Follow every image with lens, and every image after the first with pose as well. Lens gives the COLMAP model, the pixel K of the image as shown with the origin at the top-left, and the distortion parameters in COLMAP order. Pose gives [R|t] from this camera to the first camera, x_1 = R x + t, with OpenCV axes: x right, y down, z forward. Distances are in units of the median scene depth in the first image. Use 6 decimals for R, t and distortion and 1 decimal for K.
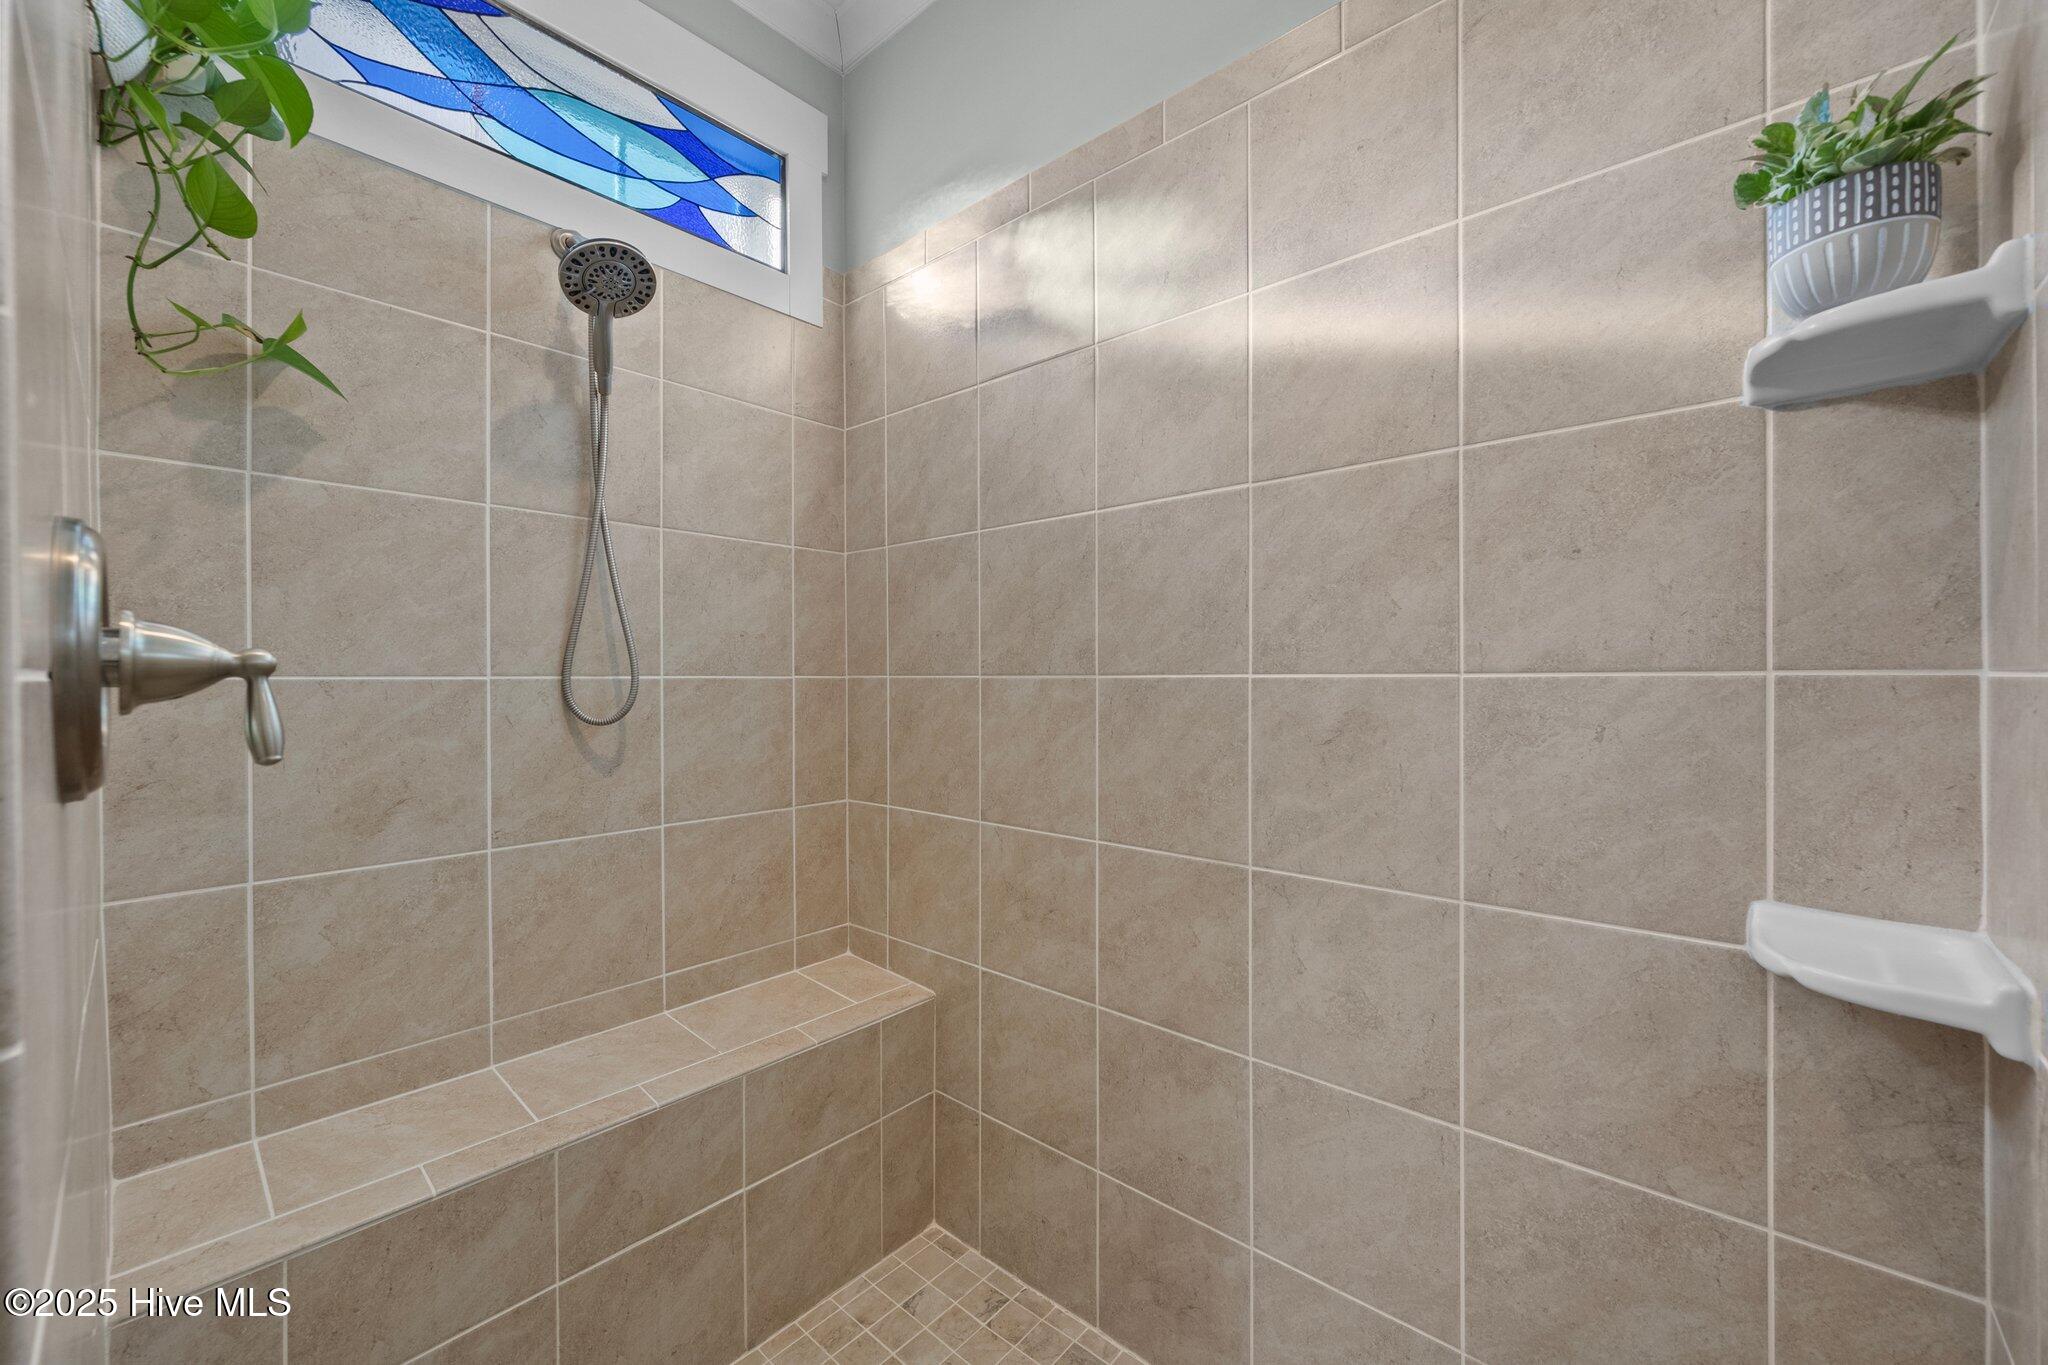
lens RADIAL K [[812.1, 0, 1022.0], [0, 812.1, 680.1], [0, 0, 1]] dist [-0.001706, 0.000425]
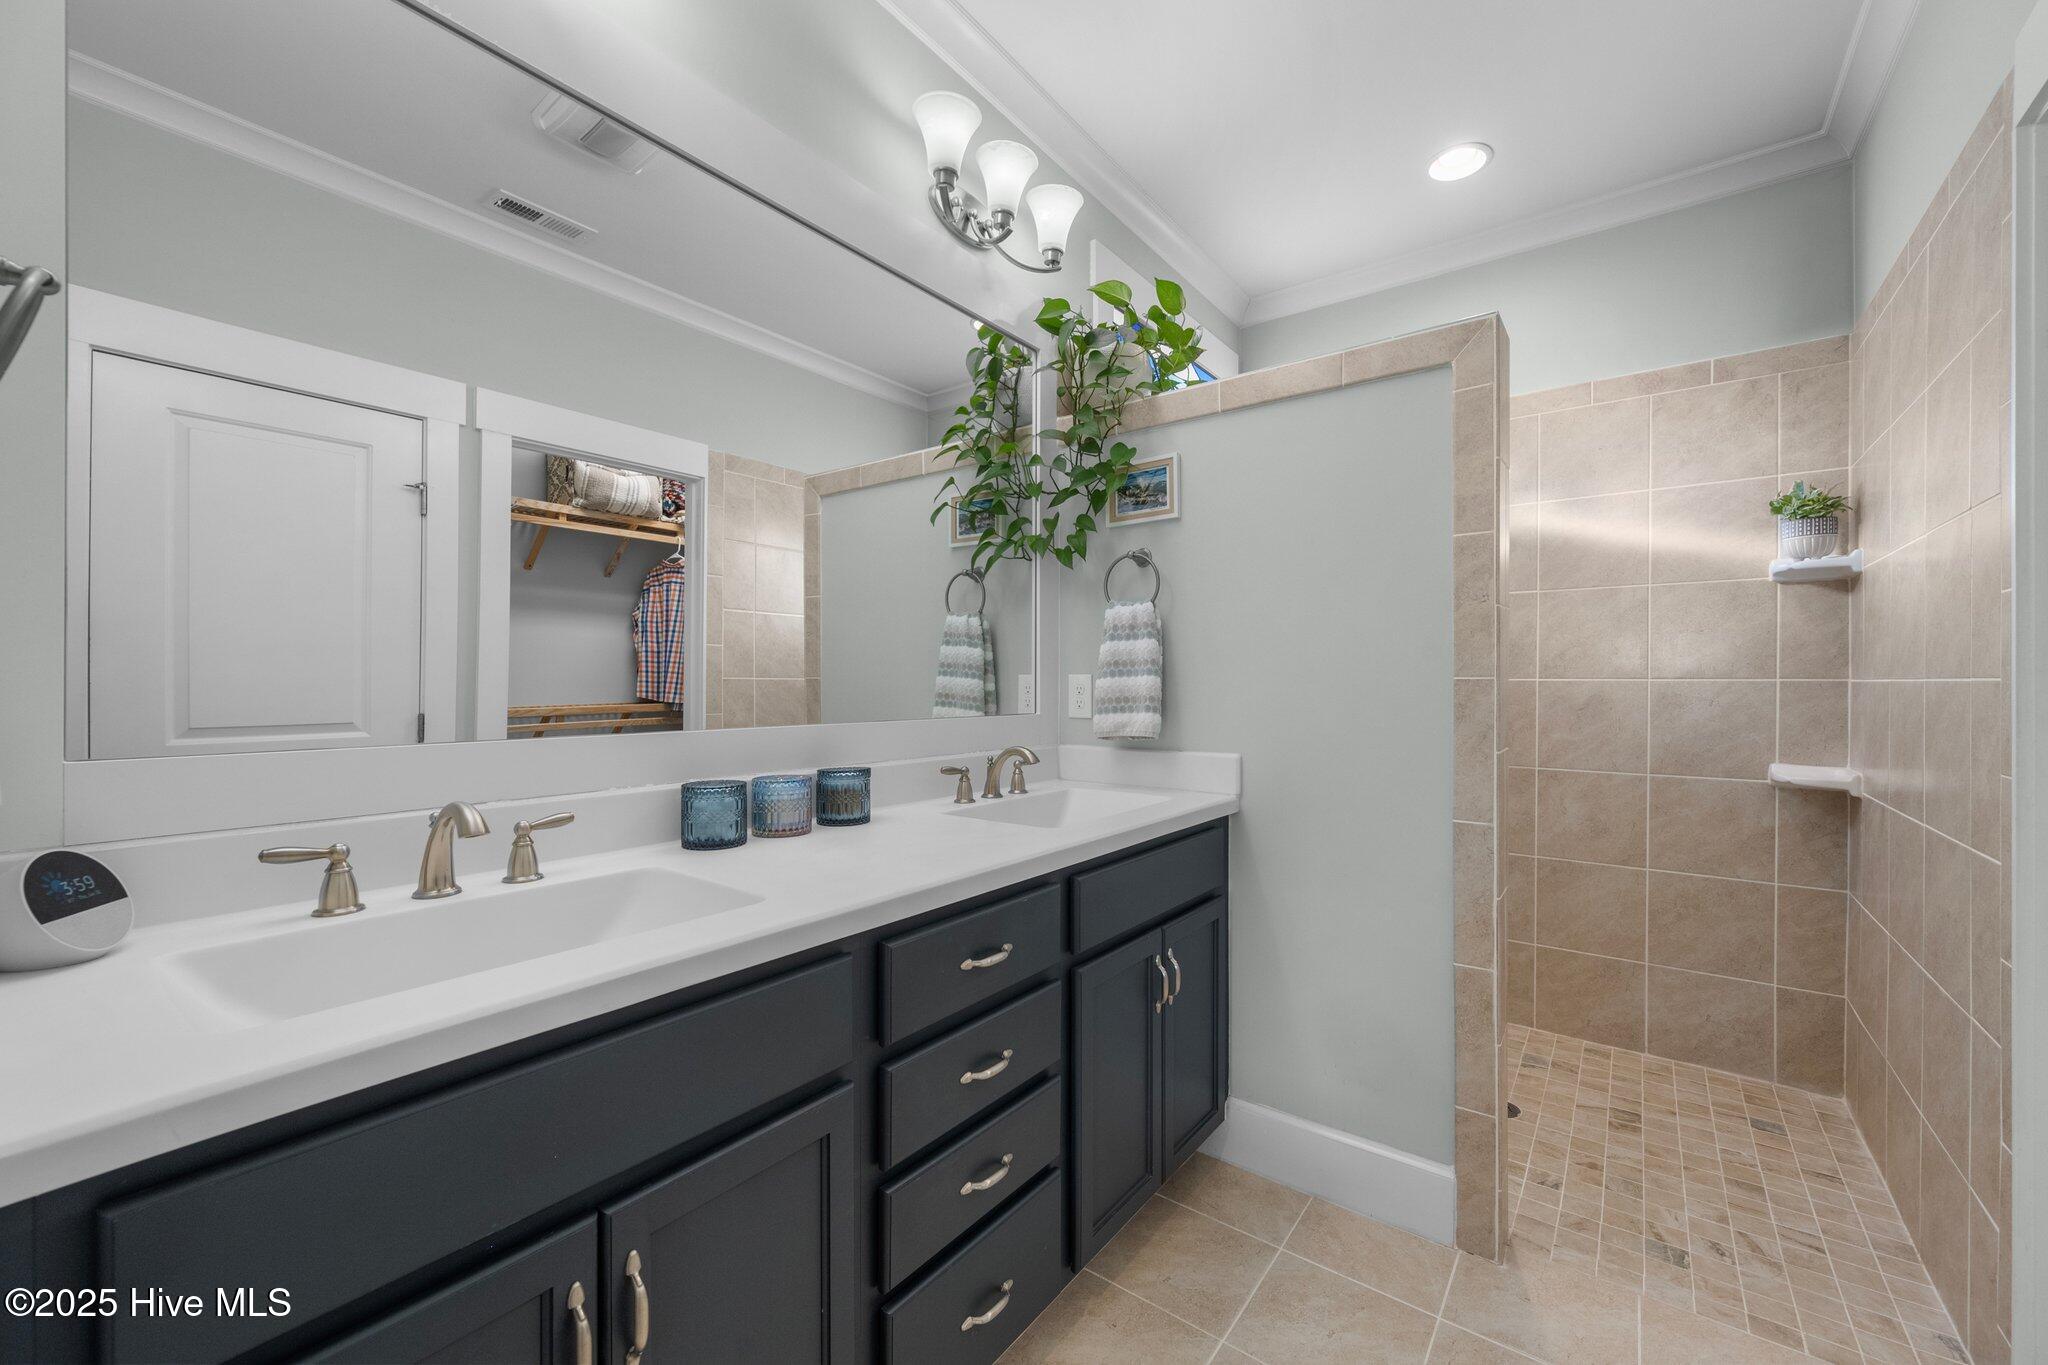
lens RADIAL K [[812.1, 0, 1027.1], [0, 812.1, 685.7], [0, 0, 1]] dist [-0.001706, 0.000425]
pose [[0.997298, 0.003801, 0.073363, -1.801174], [-0.004185, 0.999978, 0.005072, 0.008442], [-0.073342, -0.005365, 0.997292, -1.542054]]
